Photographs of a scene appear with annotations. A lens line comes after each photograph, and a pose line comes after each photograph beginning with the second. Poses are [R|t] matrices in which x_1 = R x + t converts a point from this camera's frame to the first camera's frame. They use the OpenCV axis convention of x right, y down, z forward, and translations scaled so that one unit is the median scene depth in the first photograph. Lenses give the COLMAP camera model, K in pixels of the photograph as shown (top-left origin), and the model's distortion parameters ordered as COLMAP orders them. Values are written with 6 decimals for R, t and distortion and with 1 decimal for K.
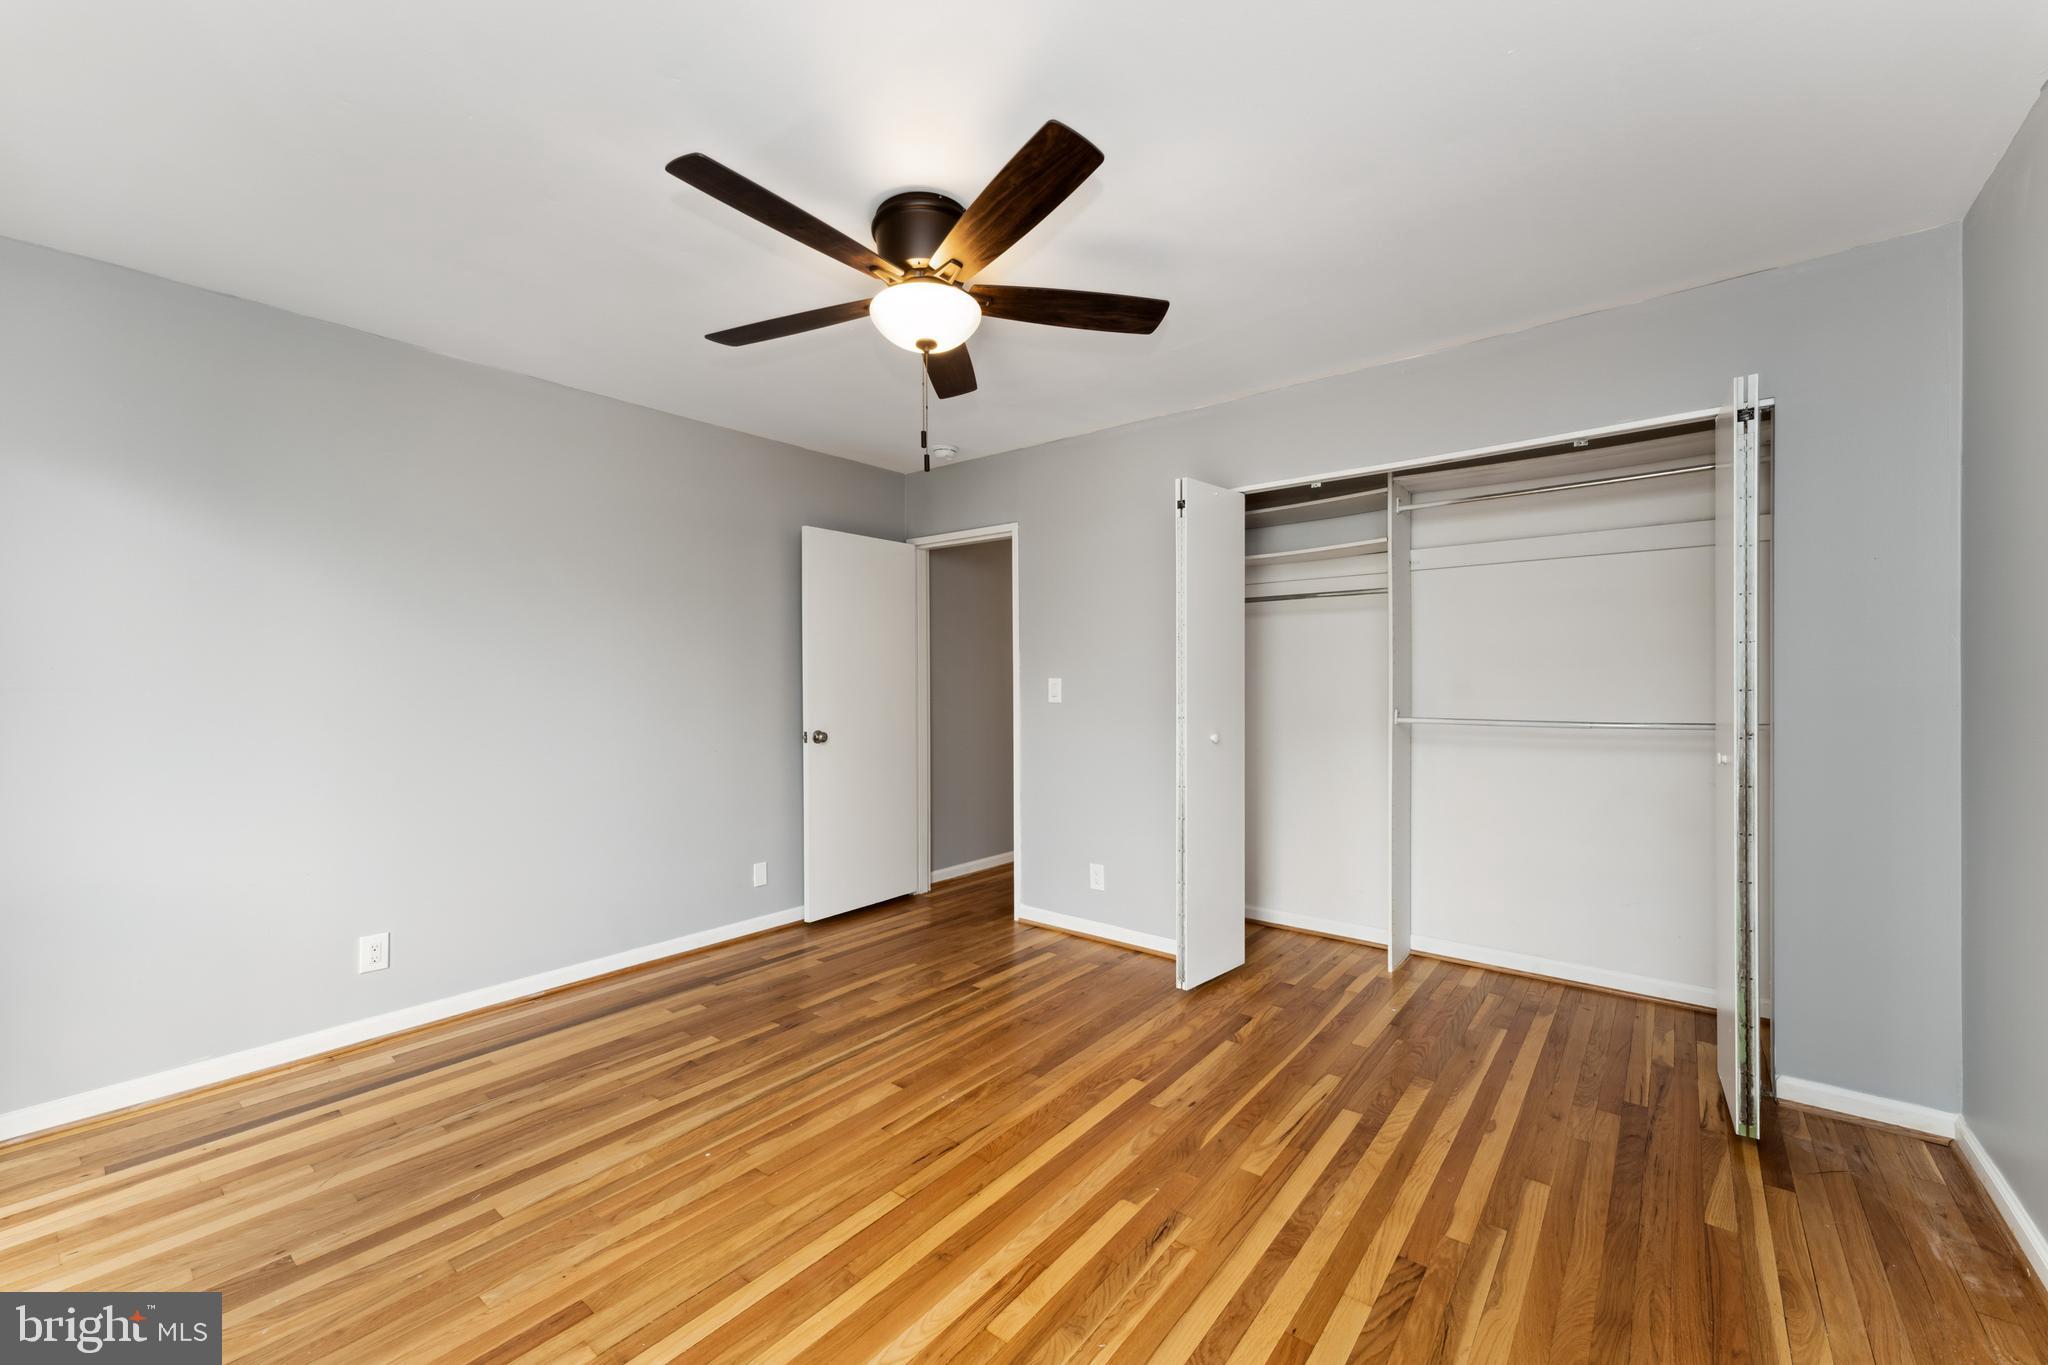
lens RADIAL K [[826.7, 0, 1023.1], [0, 826.7, 682.9], [0, 0, 1]] dist [-0.000919, -0.000171]
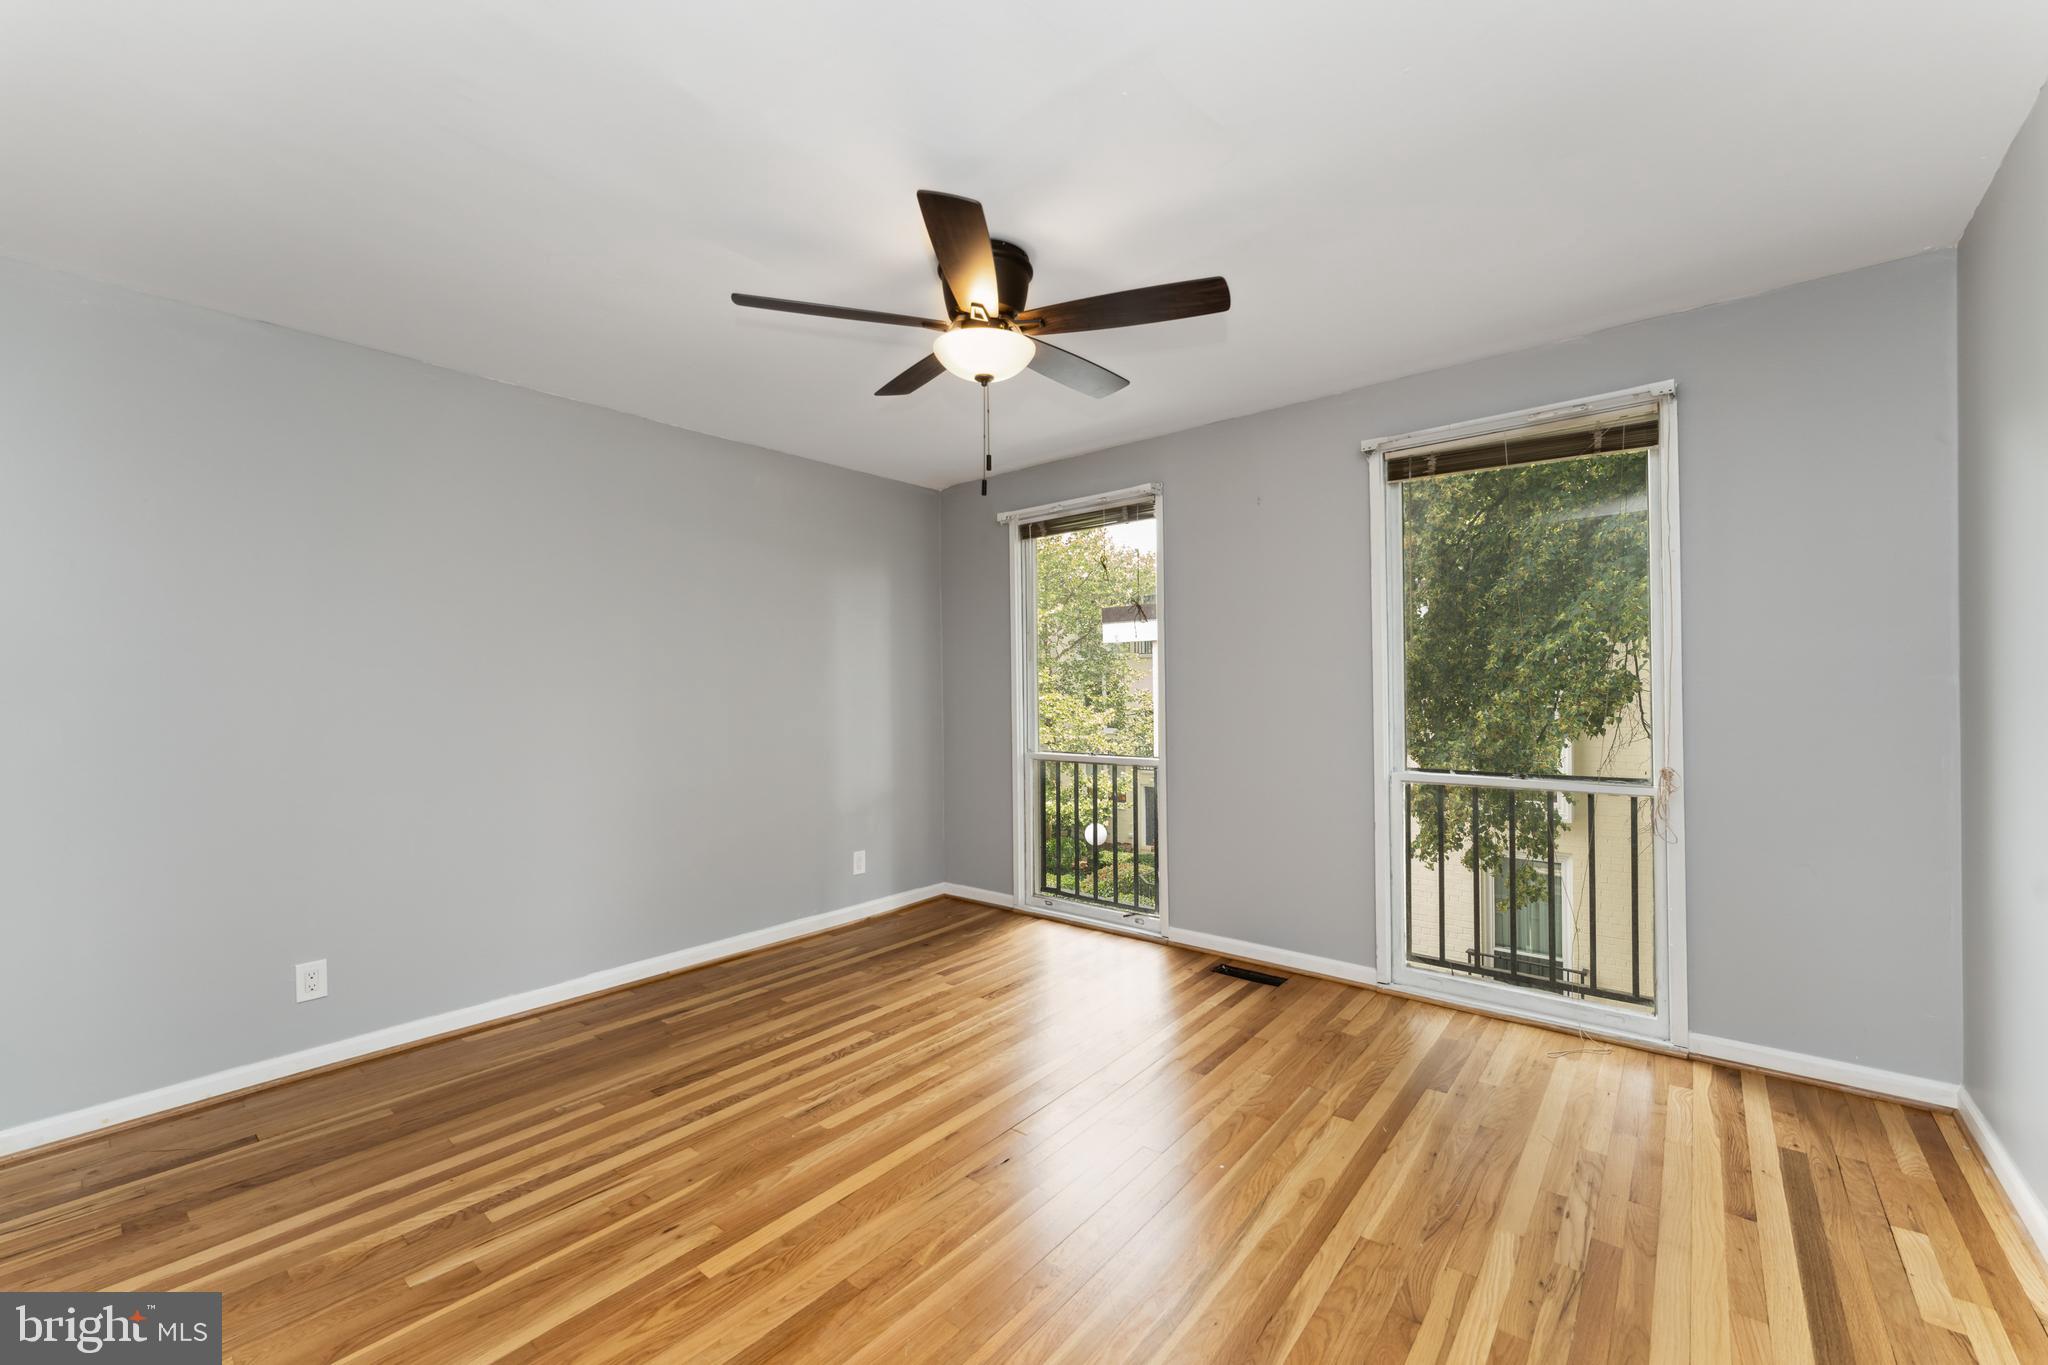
lens RADIAL K [[826.7, 0, 1023.2], [0, 826.7, 684.5], [0, 0, 1]] dist [-0.000919, -0.000171]
pose [[-0.999814, 0.013132, 0.014145, -0.161490], [0.013126, 0.999914, -0.000547, -0.006314], [-0.014151, -0.000361, -0.999900, 1.914723]]
